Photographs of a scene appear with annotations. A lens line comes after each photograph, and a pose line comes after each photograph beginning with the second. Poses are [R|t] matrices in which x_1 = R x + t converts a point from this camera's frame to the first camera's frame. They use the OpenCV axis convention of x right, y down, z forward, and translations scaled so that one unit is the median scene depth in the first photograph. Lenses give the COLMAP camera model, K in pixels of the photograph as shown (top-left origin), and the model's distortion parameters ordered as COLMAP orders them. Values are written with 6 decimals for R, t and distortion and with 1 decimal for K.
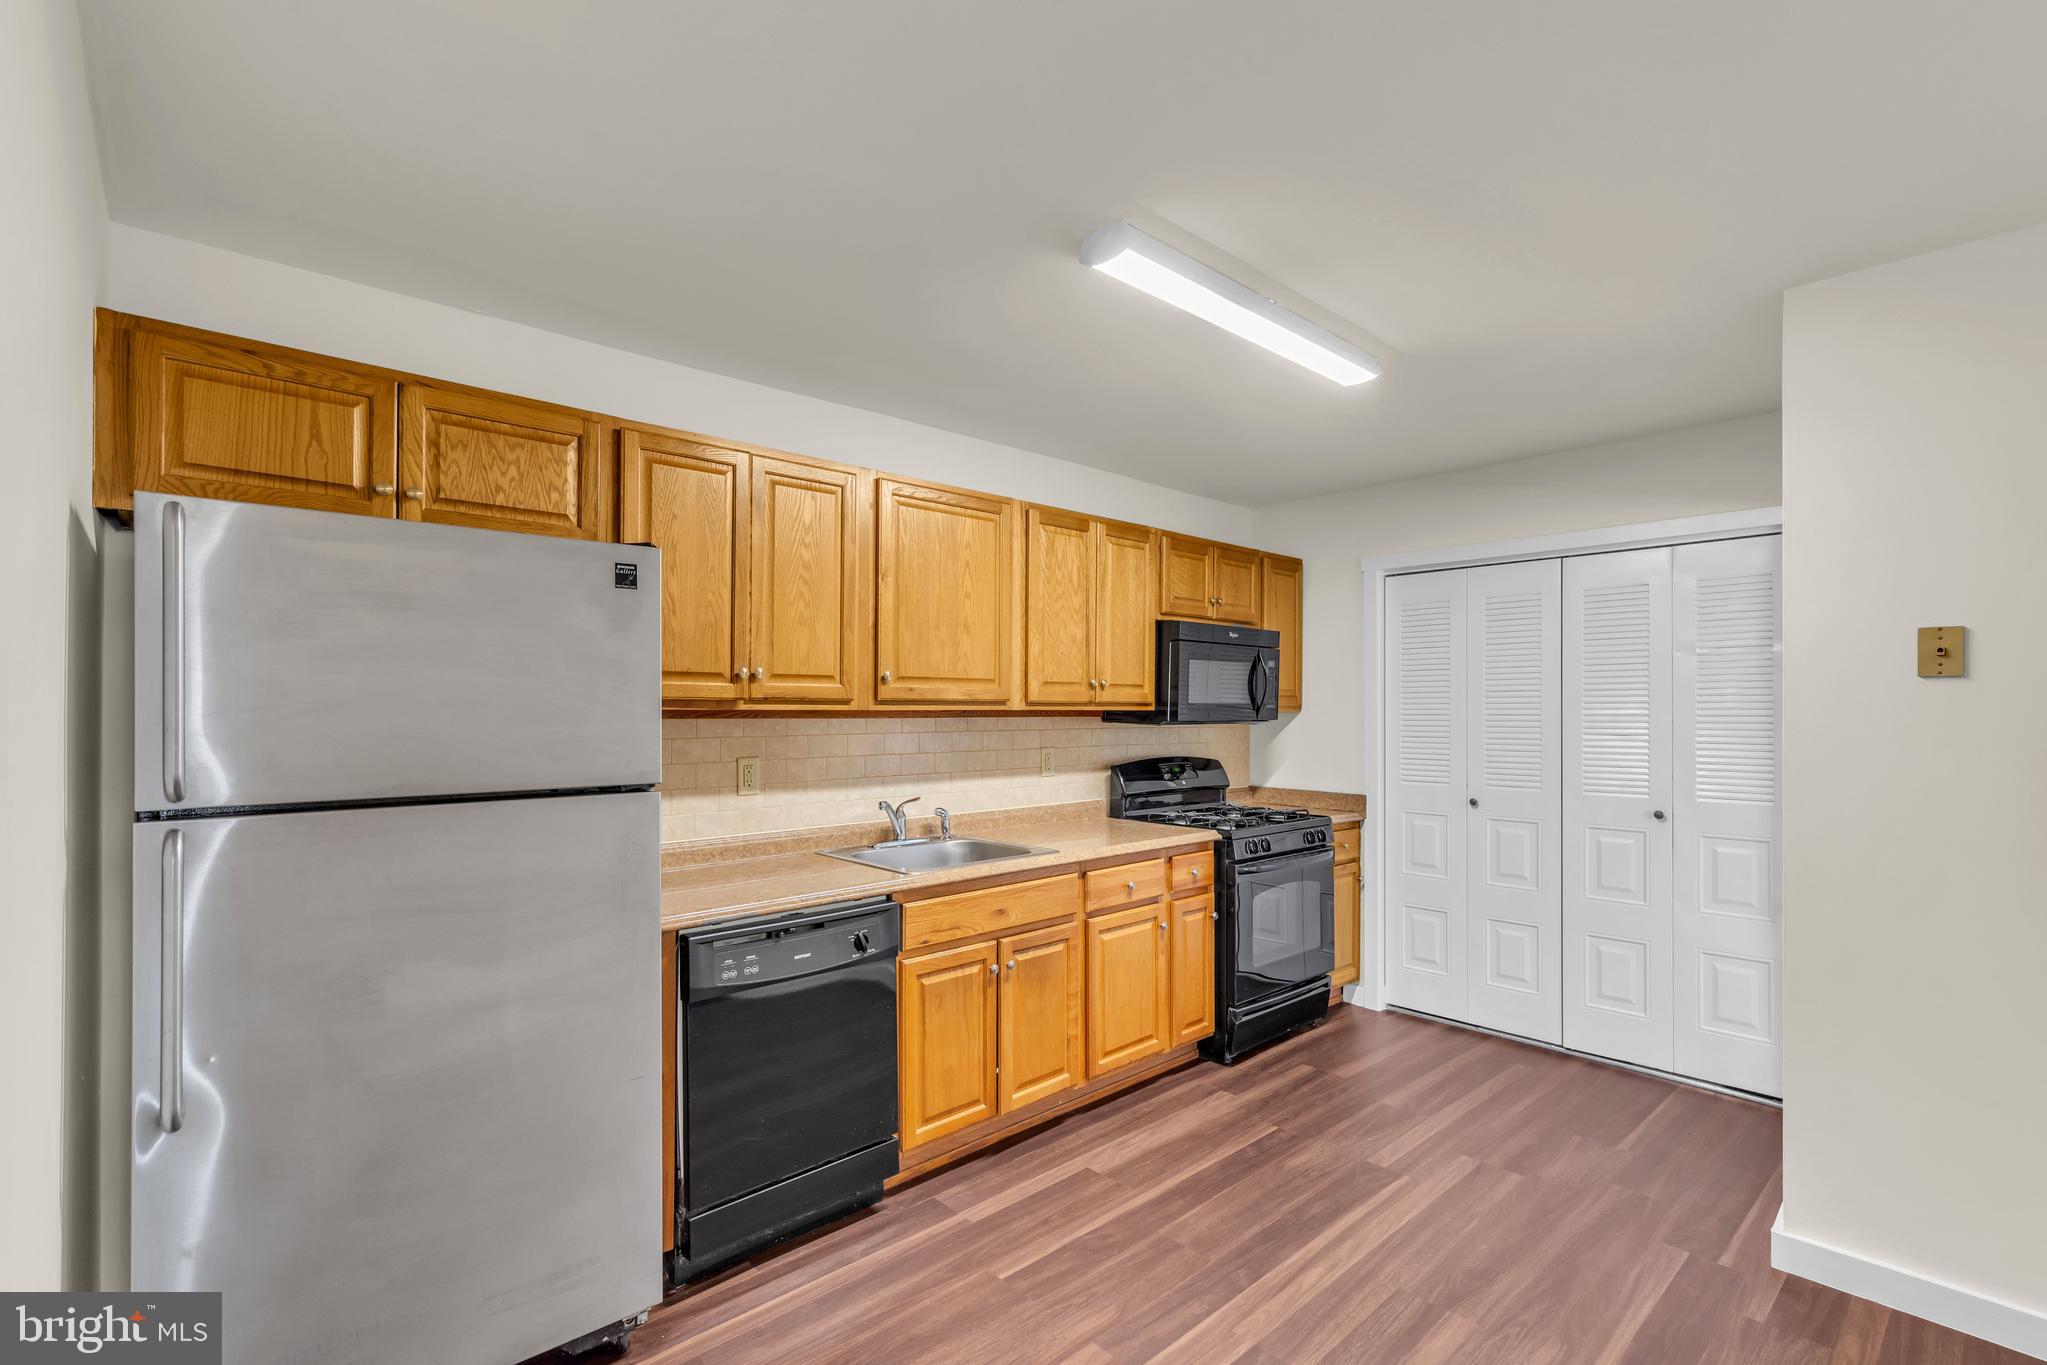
lens RADIAL K [[934.5, 0, 1018.7], [0, 934.5, 702.4], [0, 0, 1]] dist [-0.000225, 0.001065]
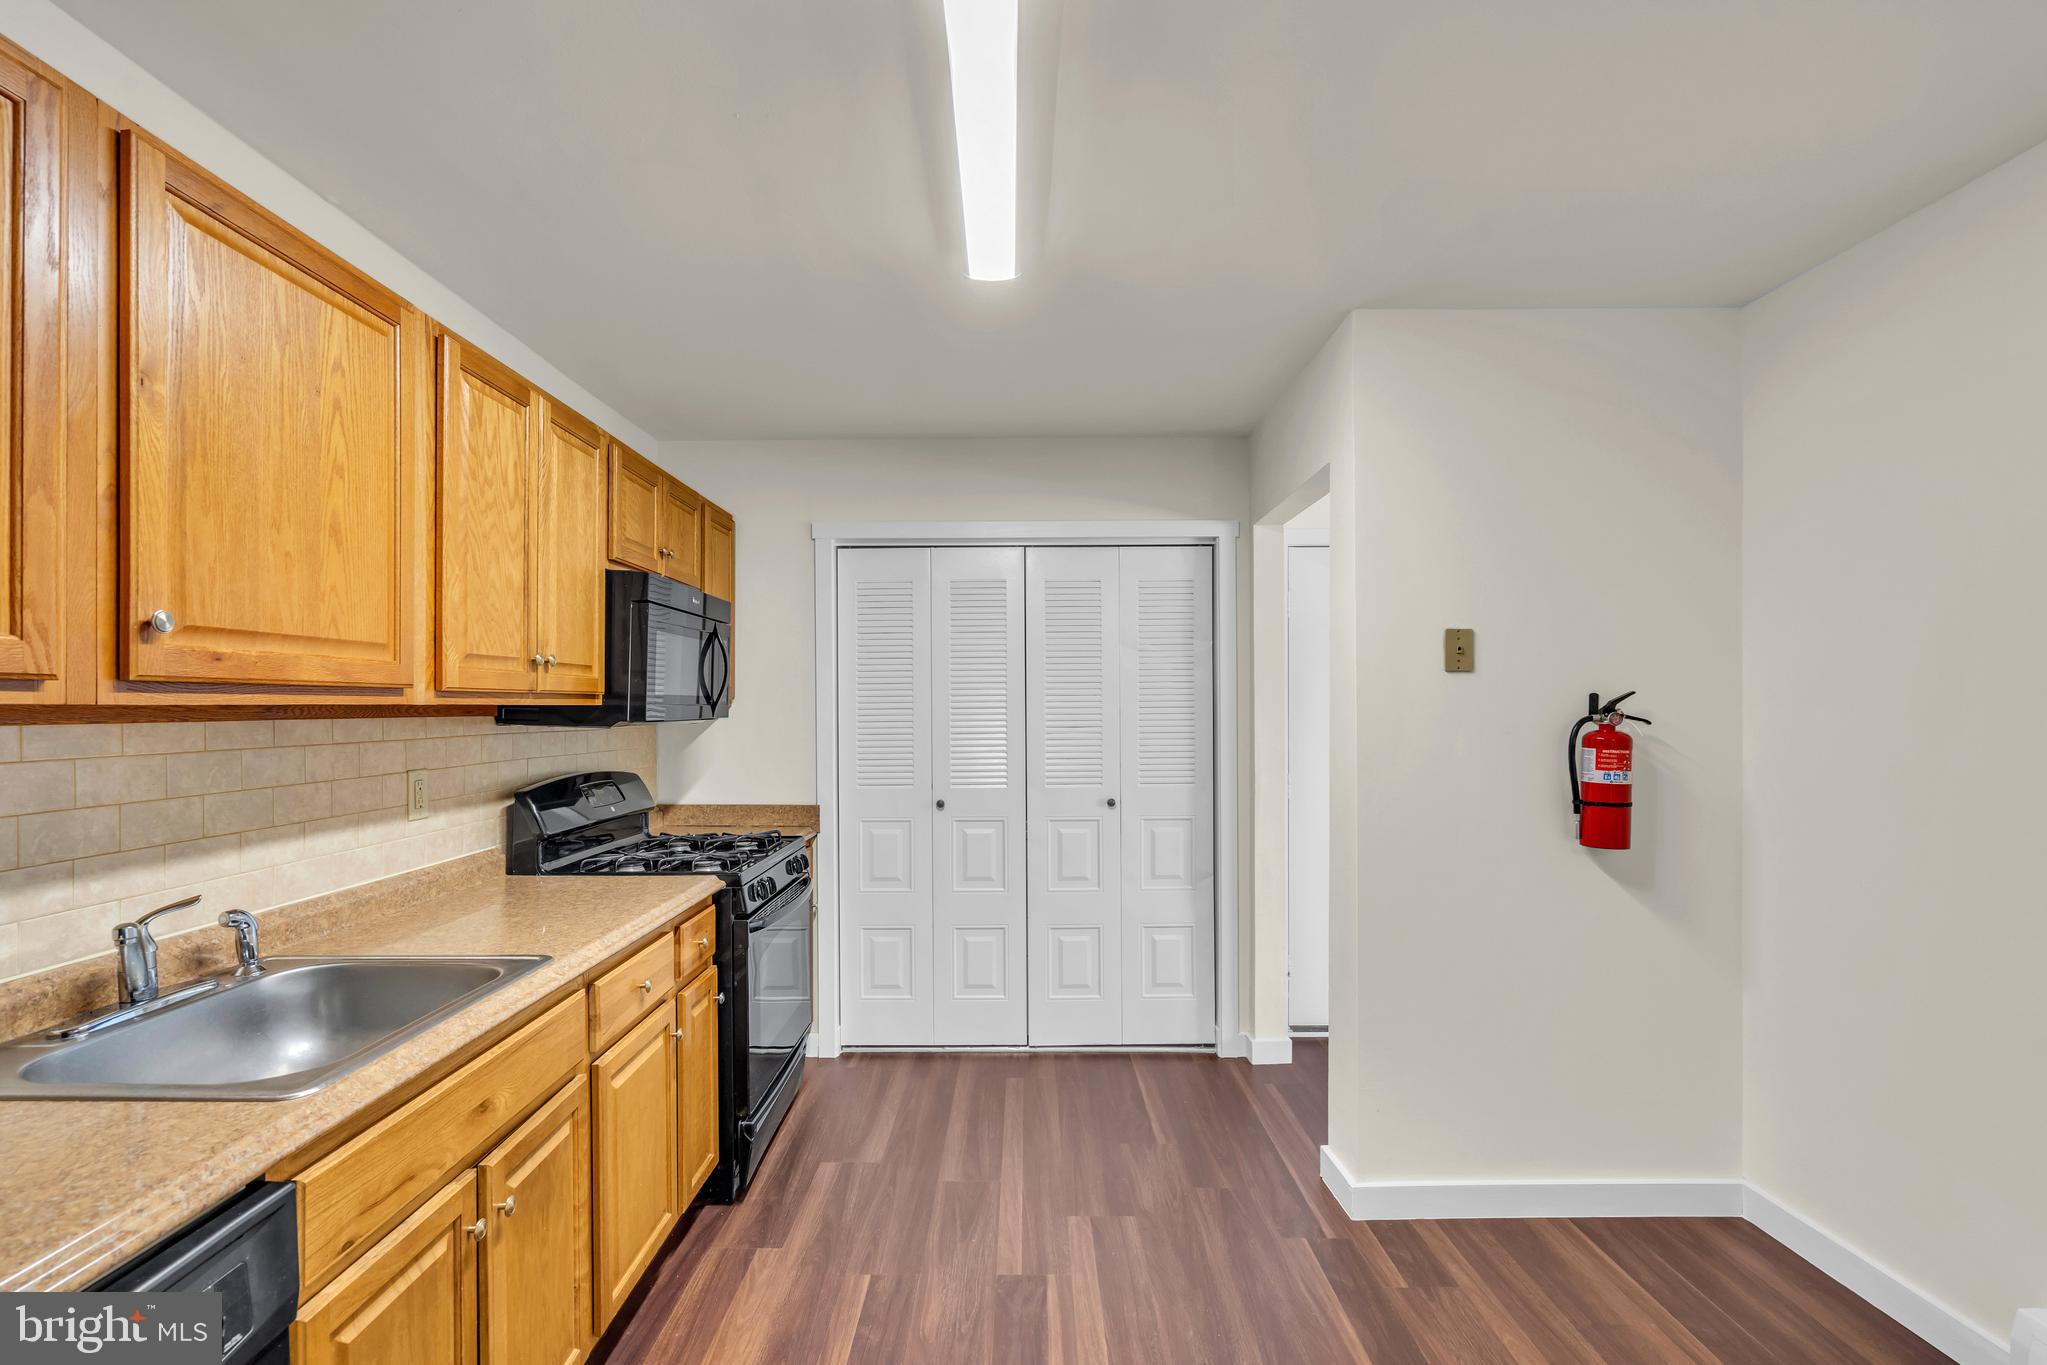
lens RADIAL K [[934.5, 0, 1018.7], [0, 934.5, 702.4], [0, 0, 1]] dist [-0.000225, 0.001065]
pose [[0.675509, -0.001699, 0.737350, -0.162845], [-0.000454, 0.999996, 0.002720, 0.005474], [-0.737351, -0.002172, 0.675506, 0.379929]]
